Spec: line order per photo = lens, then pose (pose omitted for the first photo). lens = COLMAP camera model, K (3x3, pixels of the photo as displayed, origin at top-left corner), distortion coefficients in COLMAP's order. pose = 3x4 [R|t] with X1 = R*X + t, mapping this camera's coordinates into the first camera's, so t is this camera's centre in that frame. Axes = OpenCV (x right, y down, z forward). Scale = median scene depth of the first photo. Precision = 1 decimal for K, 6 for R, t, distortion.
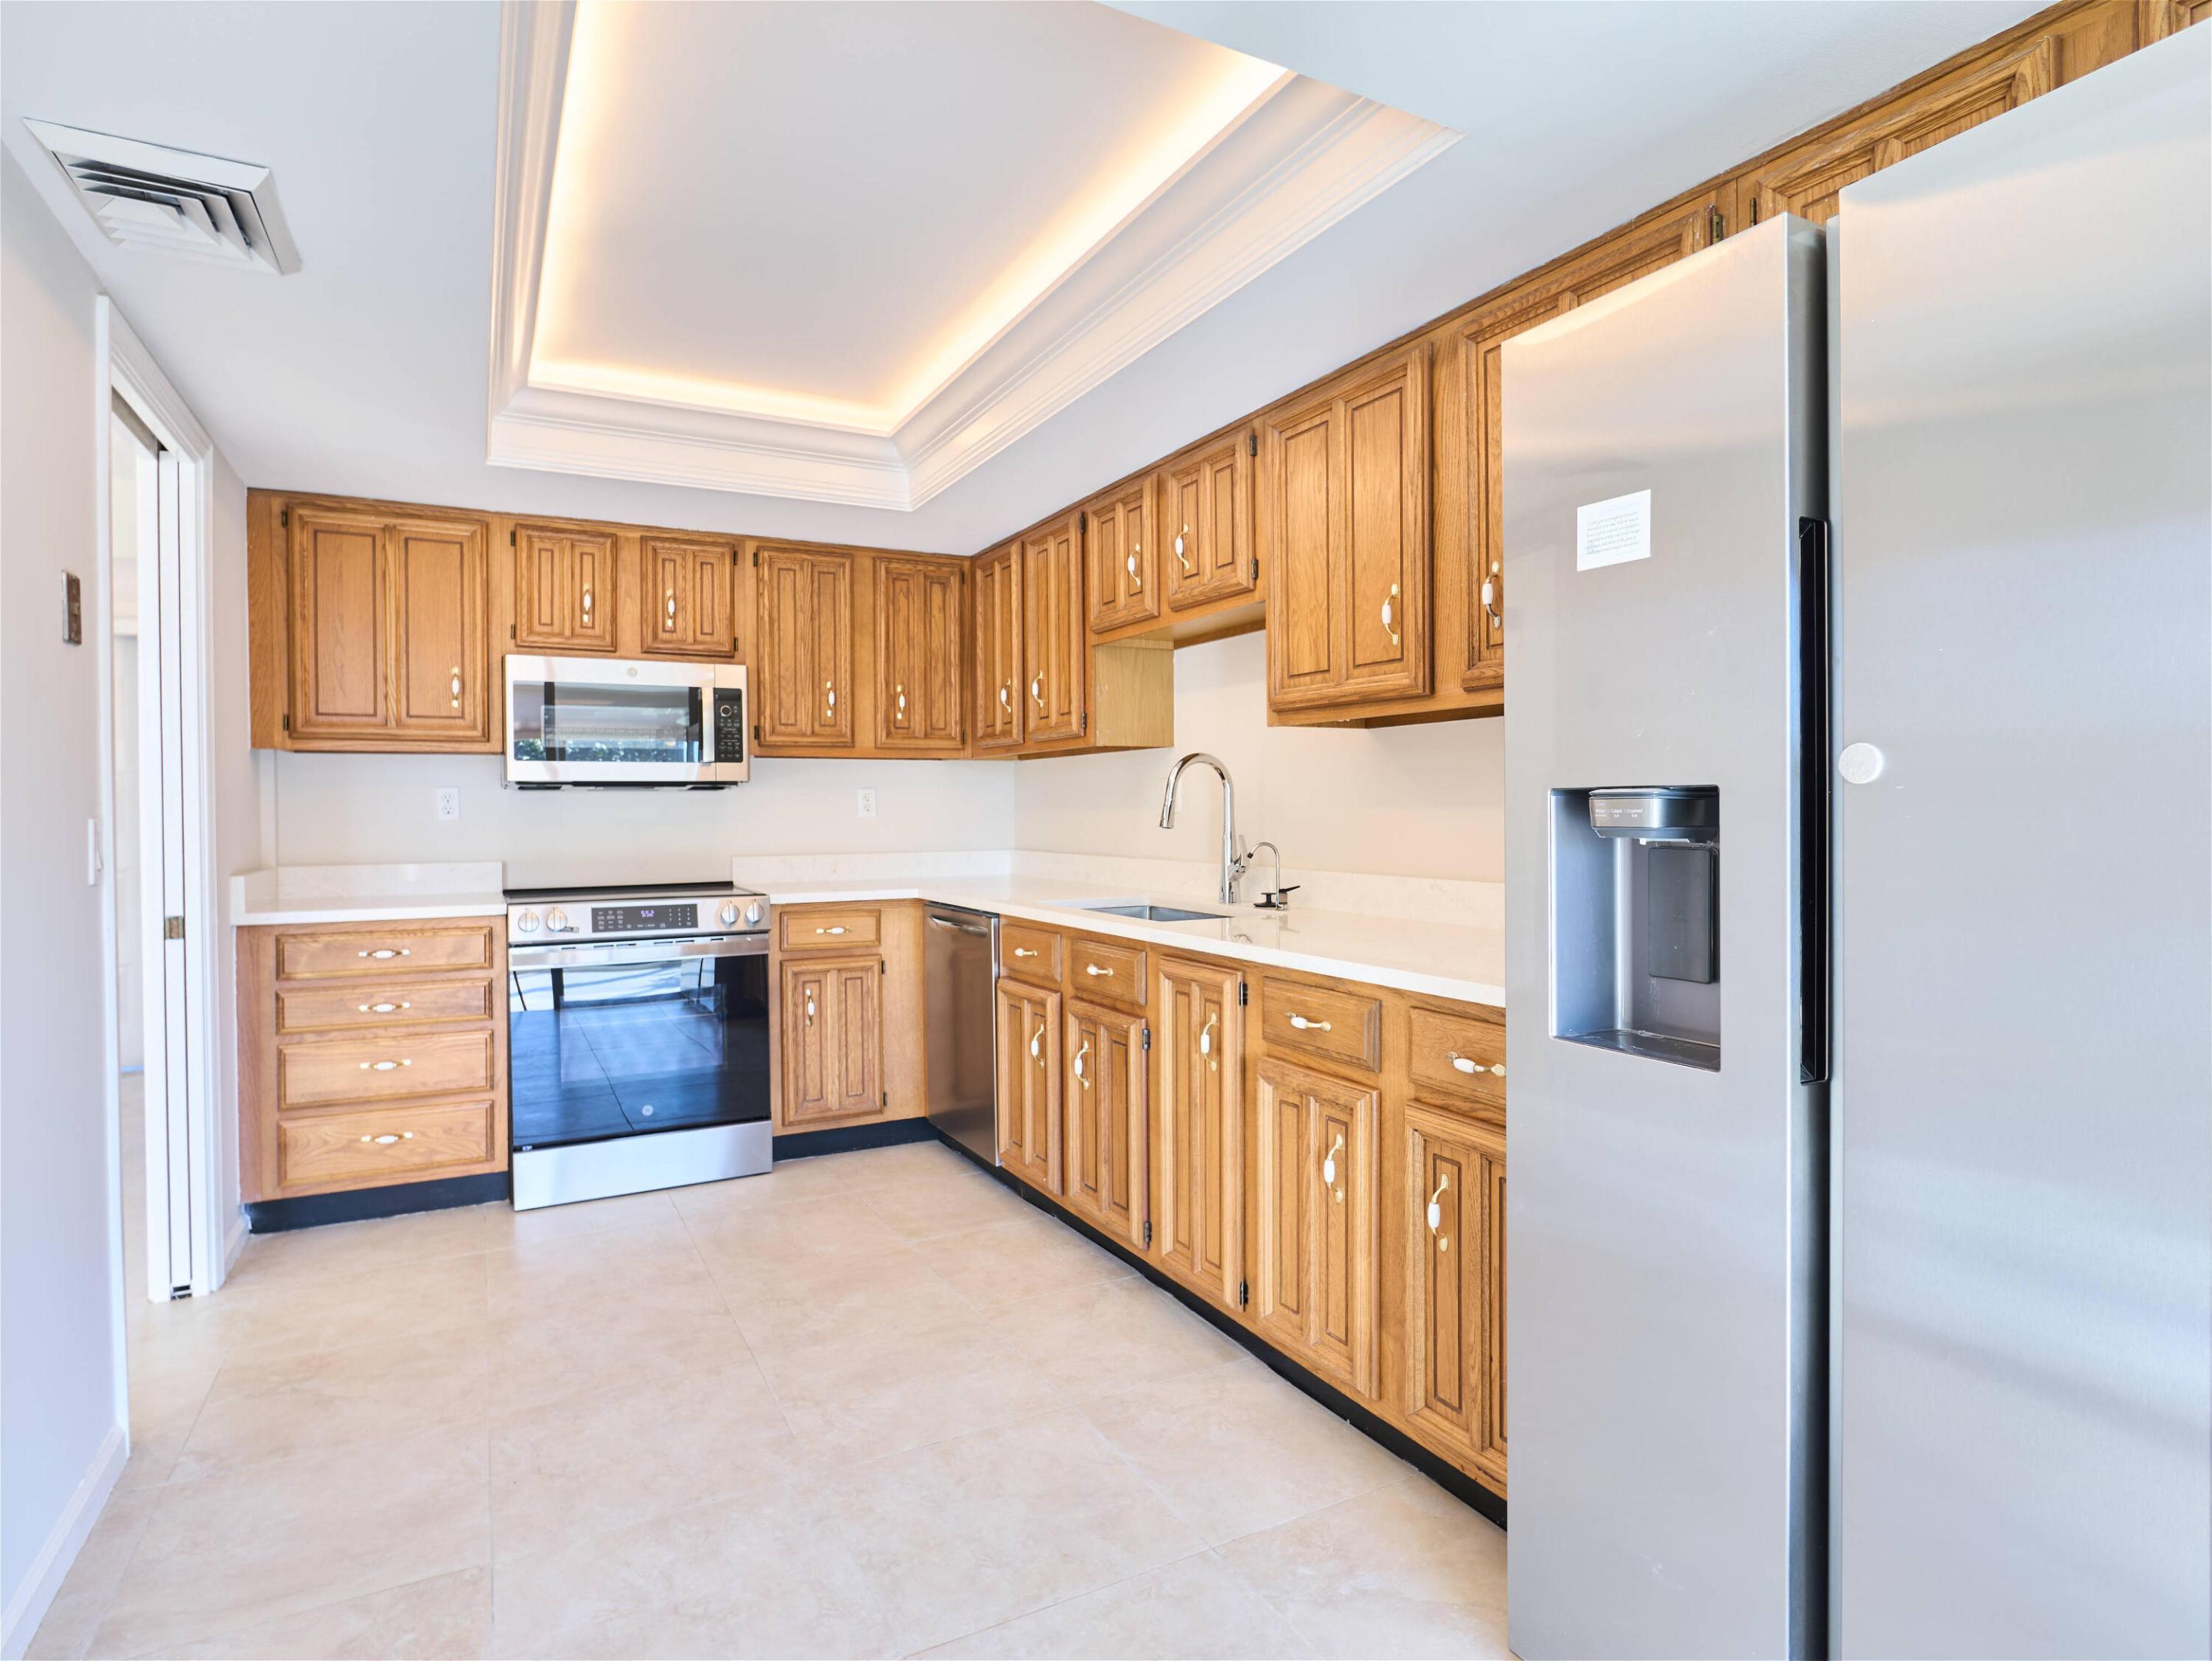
lens RADIAL K [[1190.4, 0, 1114.7], [0, 1190.4, 822.2], [0, 0, 1]] dist [-0.016058, 0.000628]
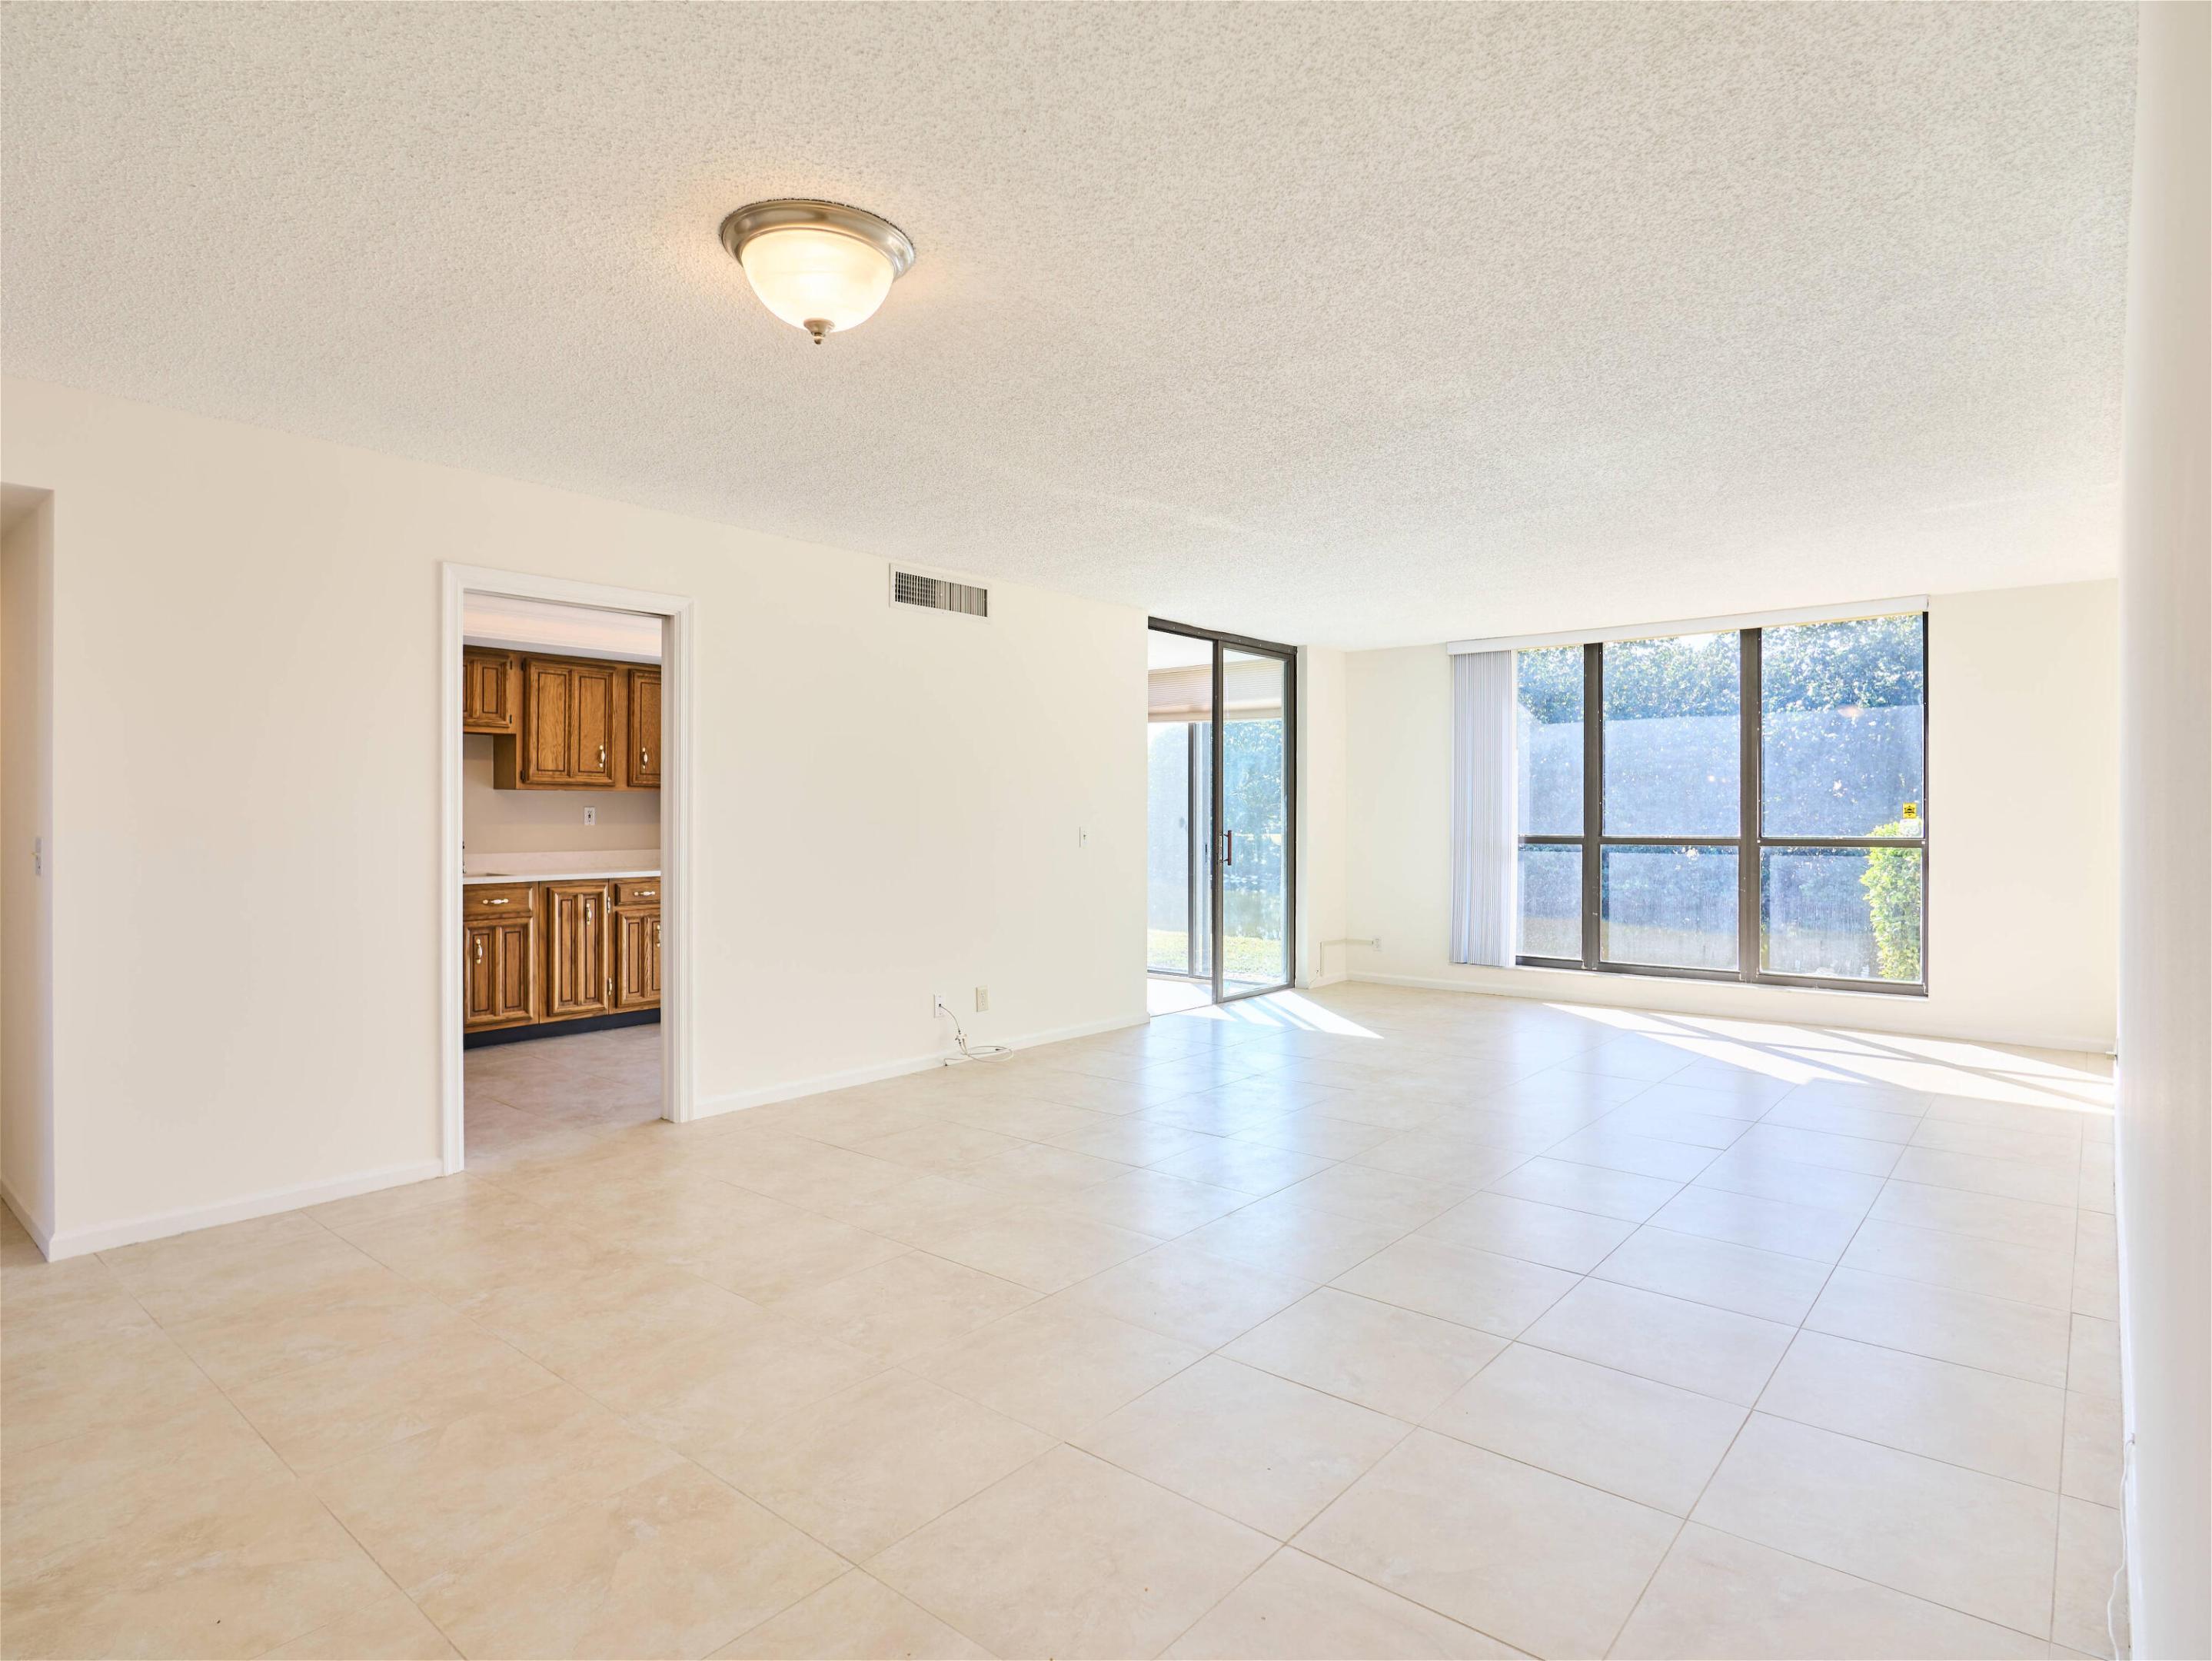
lens RADIAL K [[1190.4, 0, 1106.0], [0, 1190.4, 812.2], [0, 0, 1]] dist [-0.016058, 0.000628]
pose [[-0.373027, 0.005855, 0.927802, -2.516607], [0.011431, 0.999933, -0.001715, -0.019244], [-0.927750, 0.009966, -0.373069, 0.829440]]
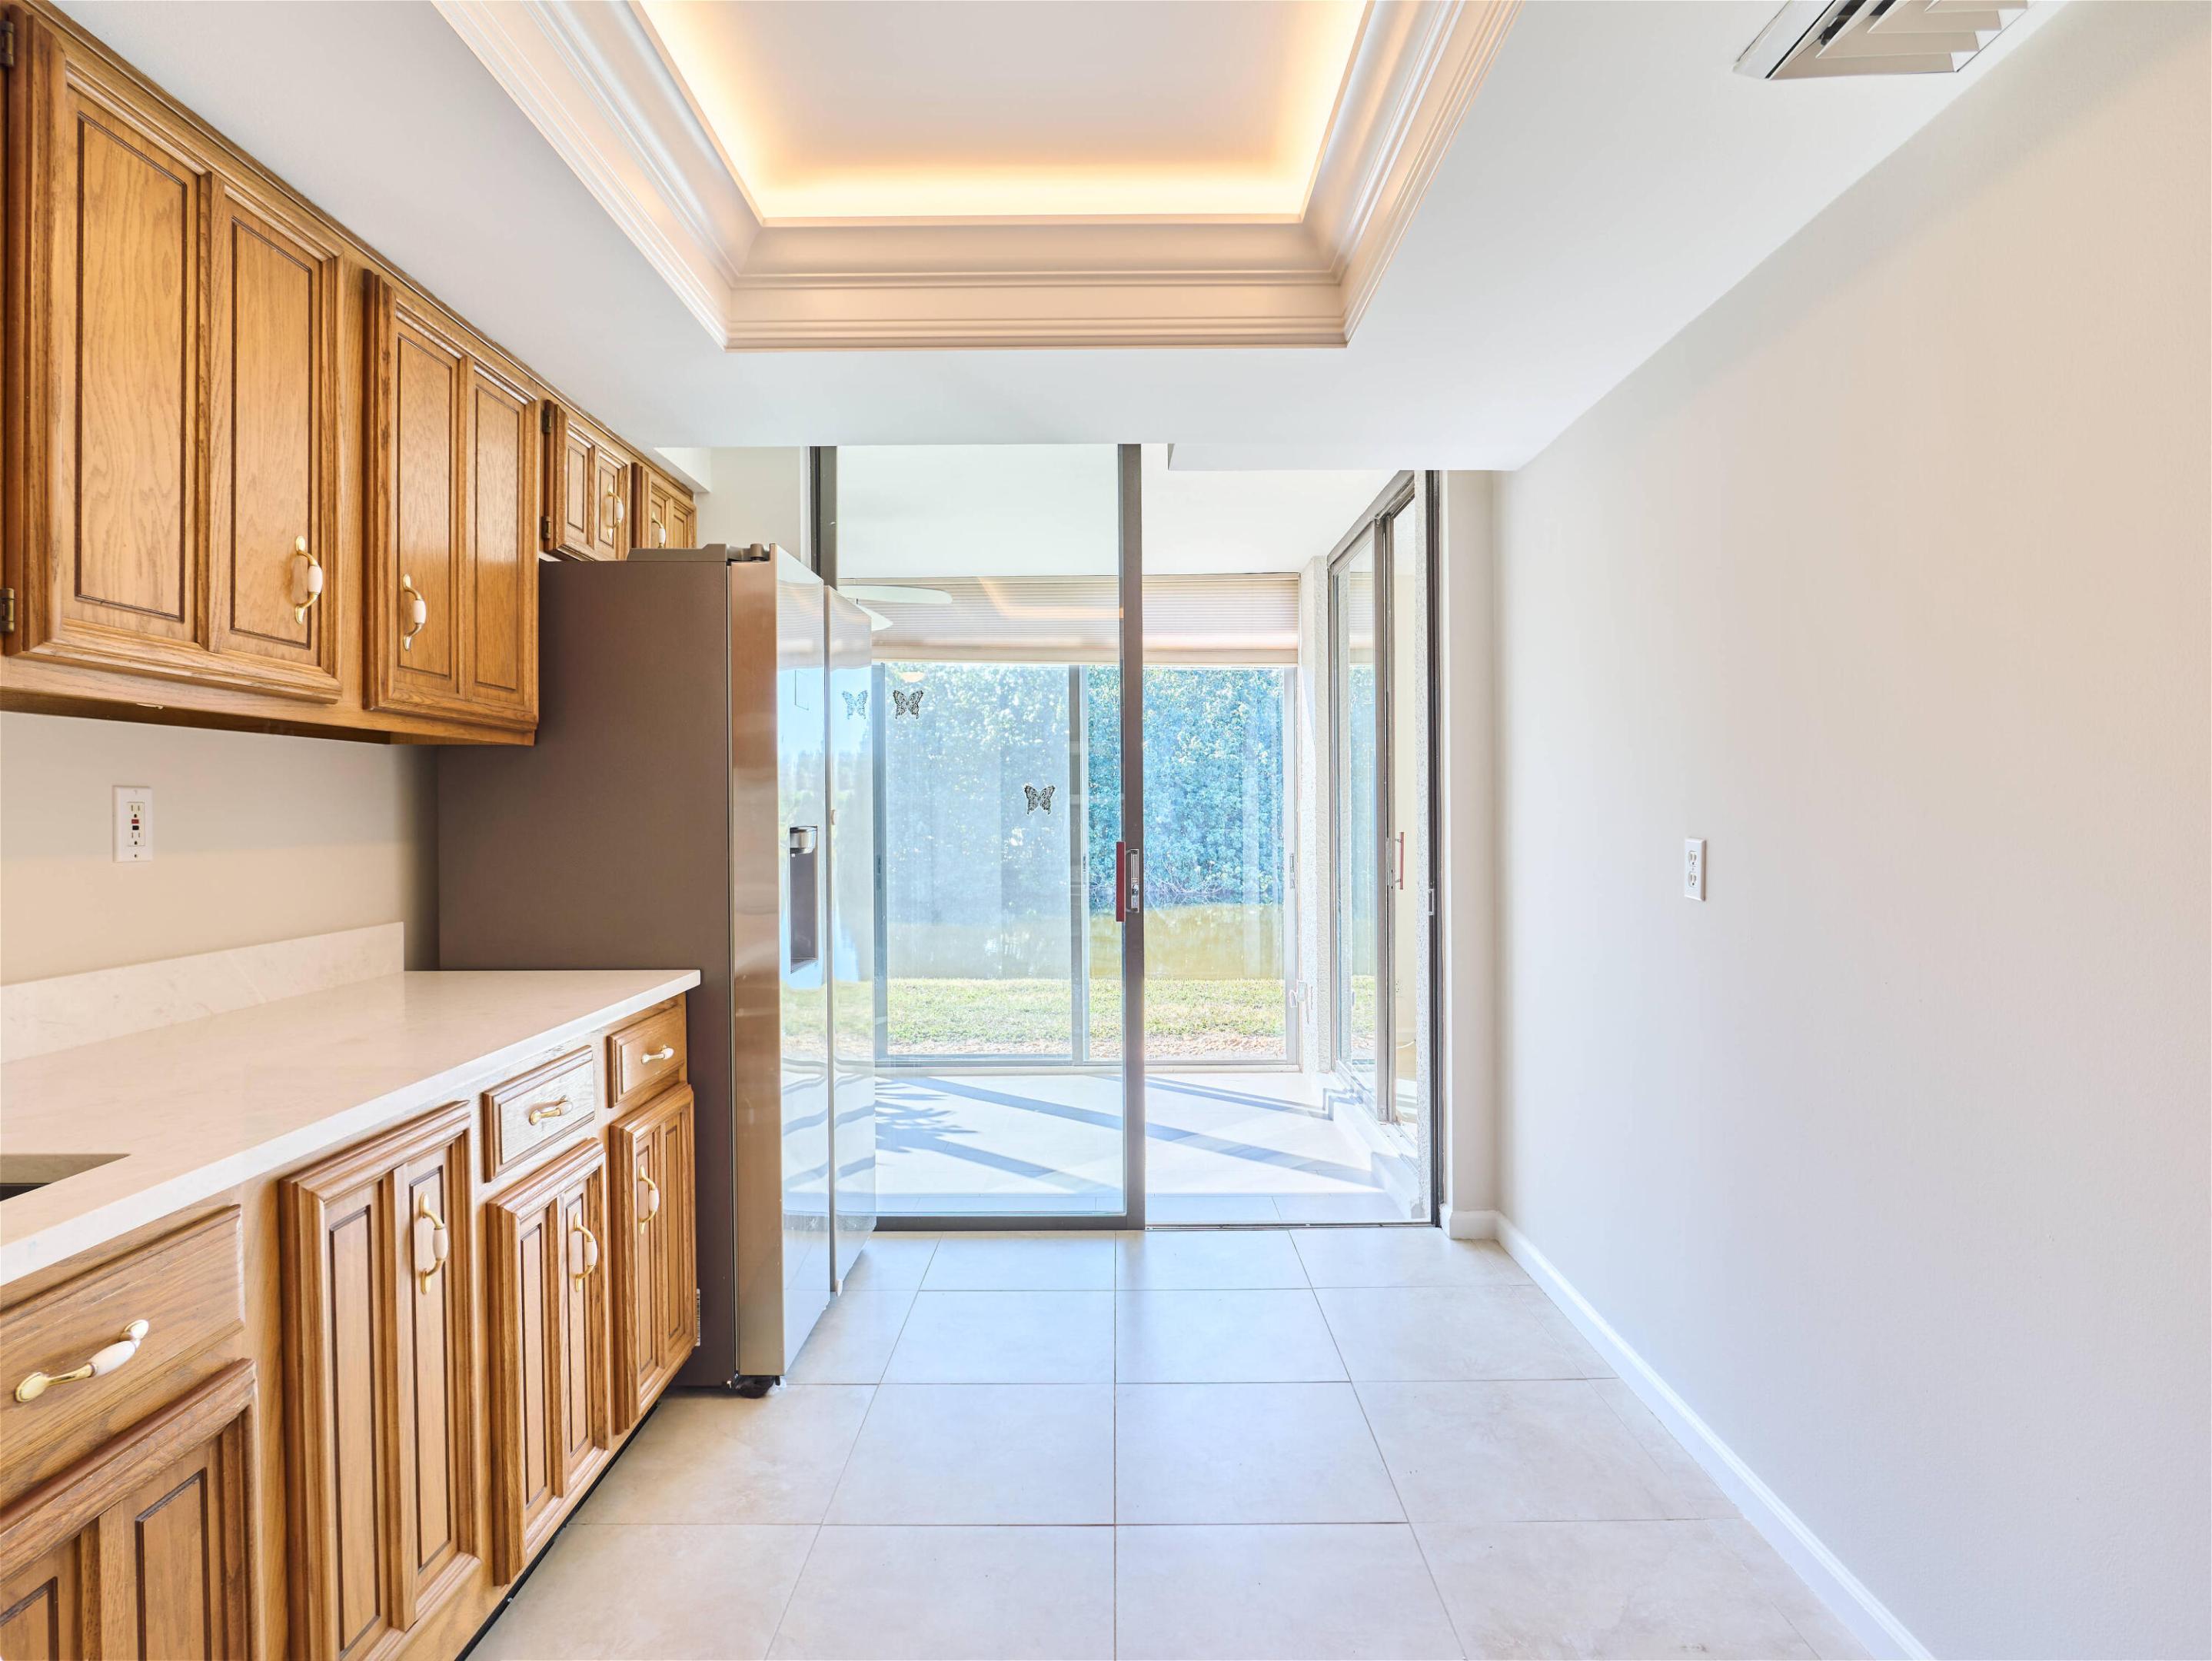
lens RADIAL K [[1190.4, 0, 1105.4], [0, 1190.4, 819.7], [0, 0, 1]] dist [-0.016058, 0.000628]
pose [[-0.879529, 0.010238, 0.475734, -0.453617], [0.019637, 0.999698, 0.014791, -0.029597], [-0.475439, 0.022351, -0.879465, 1.227499]]
